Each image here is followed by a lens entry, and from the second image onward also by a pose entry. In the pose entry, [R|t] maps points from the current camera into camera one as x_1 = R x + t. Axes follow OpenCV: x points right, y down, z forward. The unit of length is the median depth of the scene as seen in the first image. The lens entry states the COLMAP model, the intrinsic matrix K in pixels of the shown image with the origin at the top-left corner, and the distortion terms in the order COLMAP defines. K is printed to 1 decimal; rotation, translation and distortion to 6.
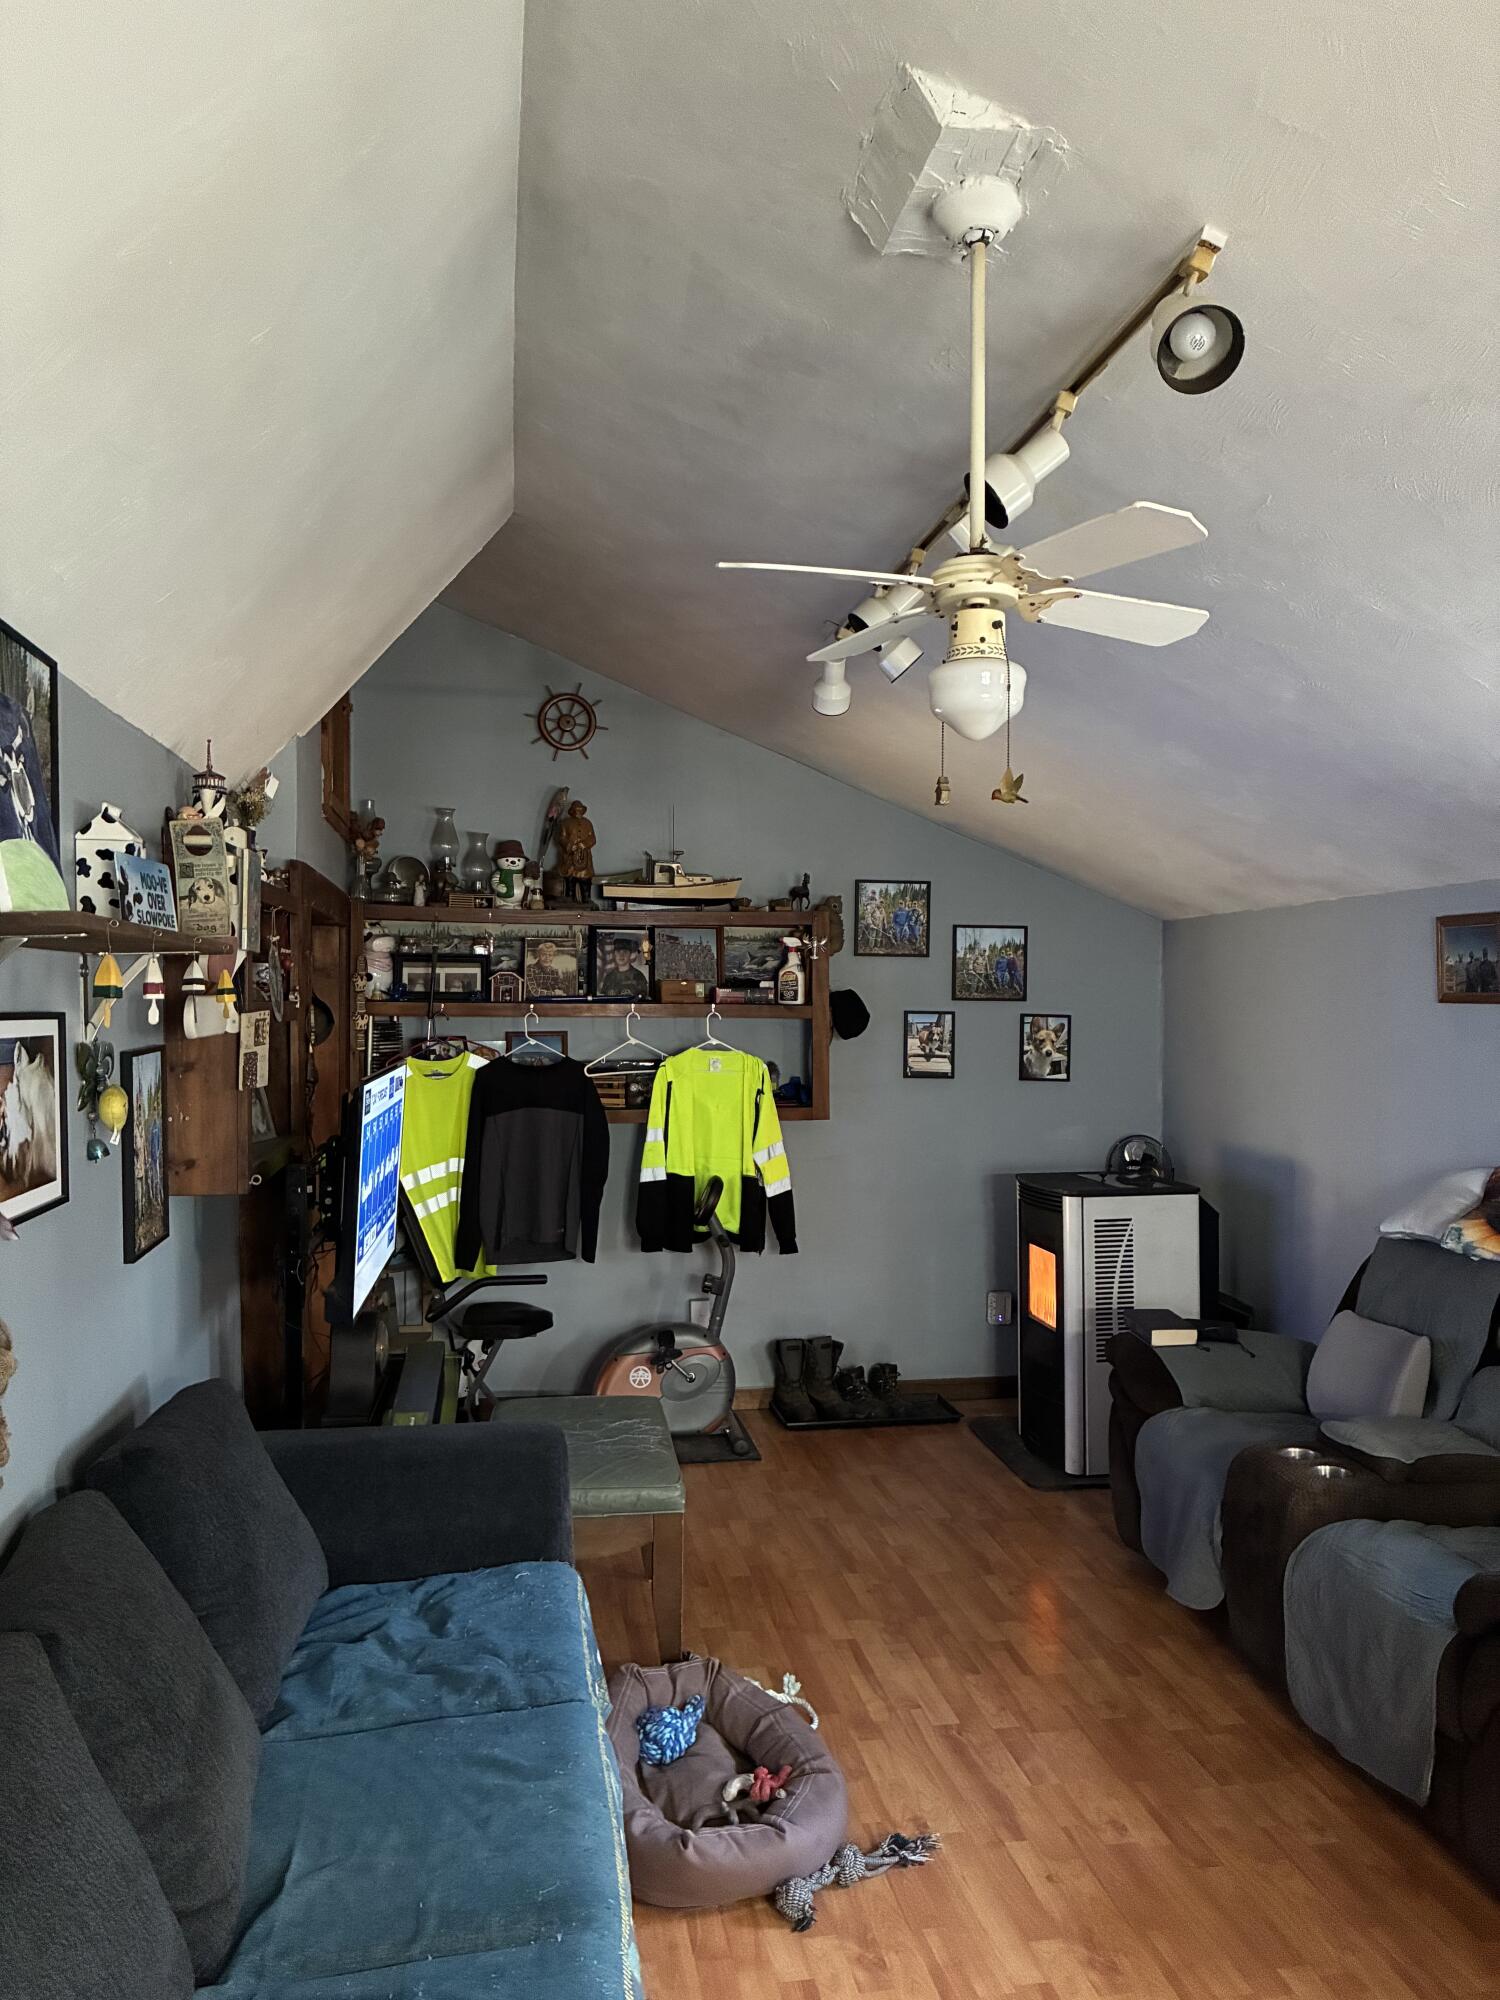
lens RADIAL K [[1526.6, 0, 750.0], [0, 1526.6, 1000.0], [0, 0, 1]] dist [0.137605, -0.000368]
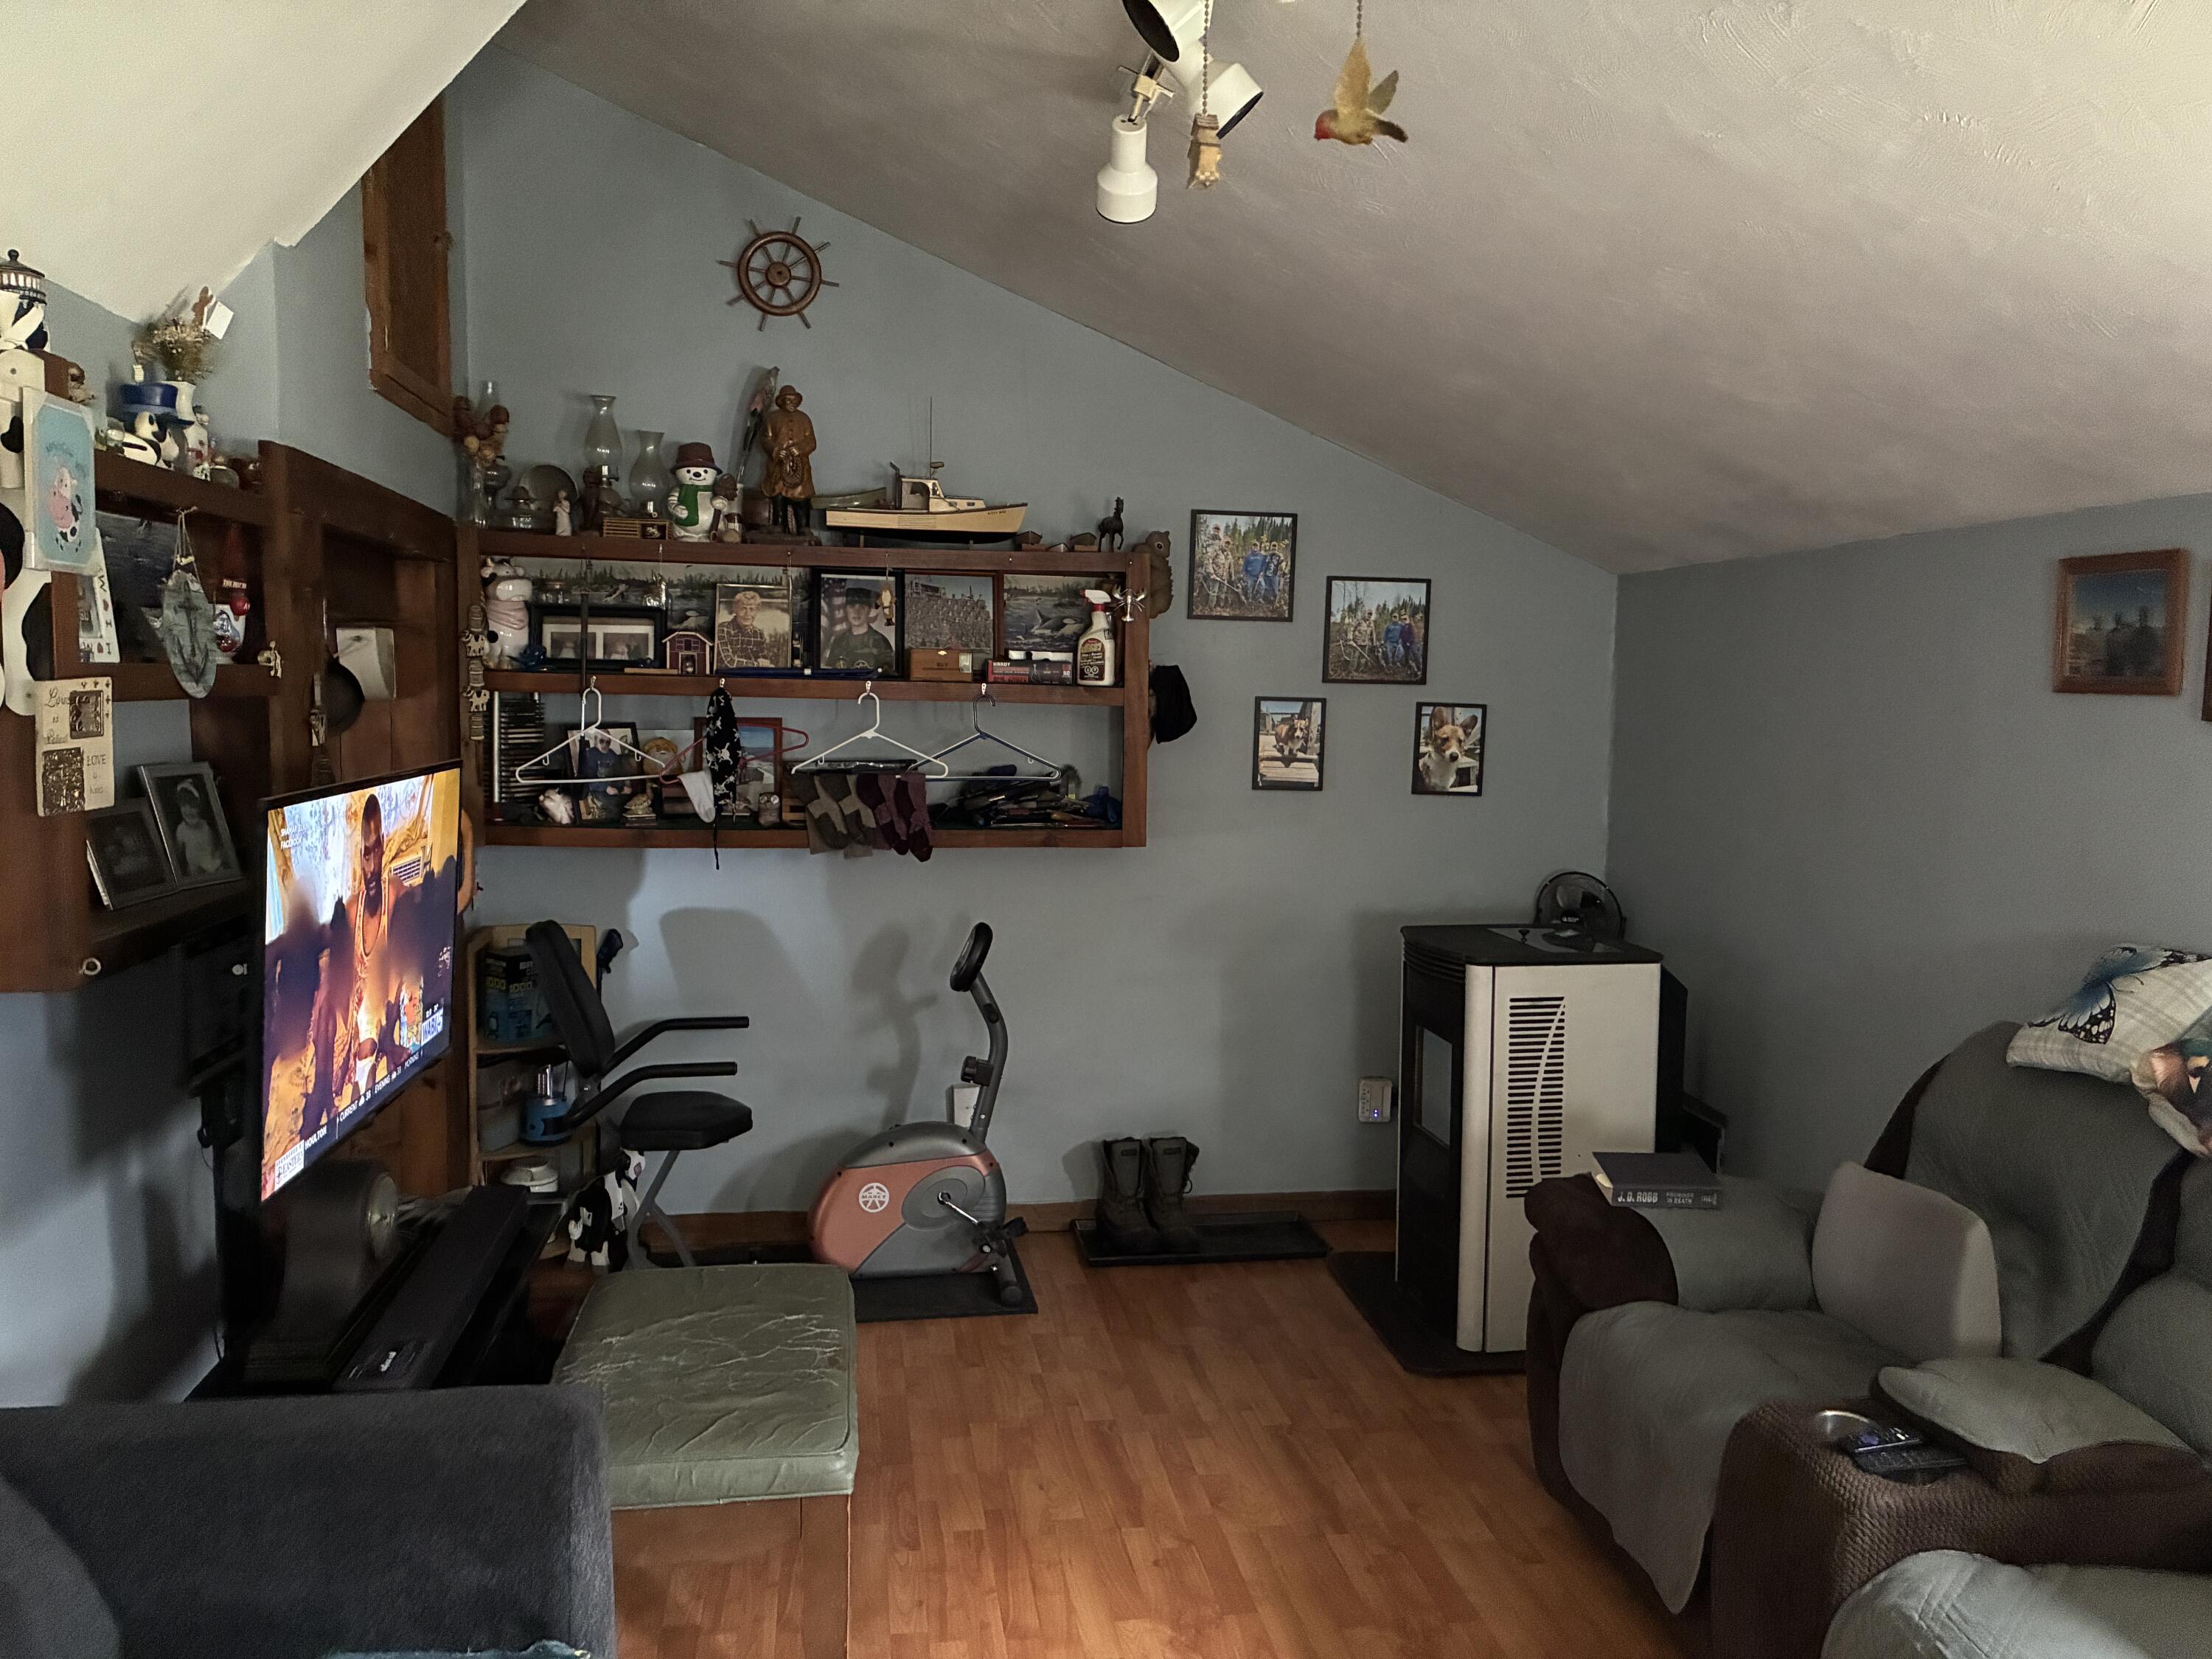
lens RADIAL K [[1618.7, 0, 1110.4], [0, 1618.7, 828.1], [0, 0, 1]] dist [0.075603, -0.146745]
pose [[0.999808, 0.014915, -0.012725, 0.045193], [-0.013737, 0.996018, 0.088092, 0.002747], [0.013988, -0.087900, 0.996031, 0.246003]]
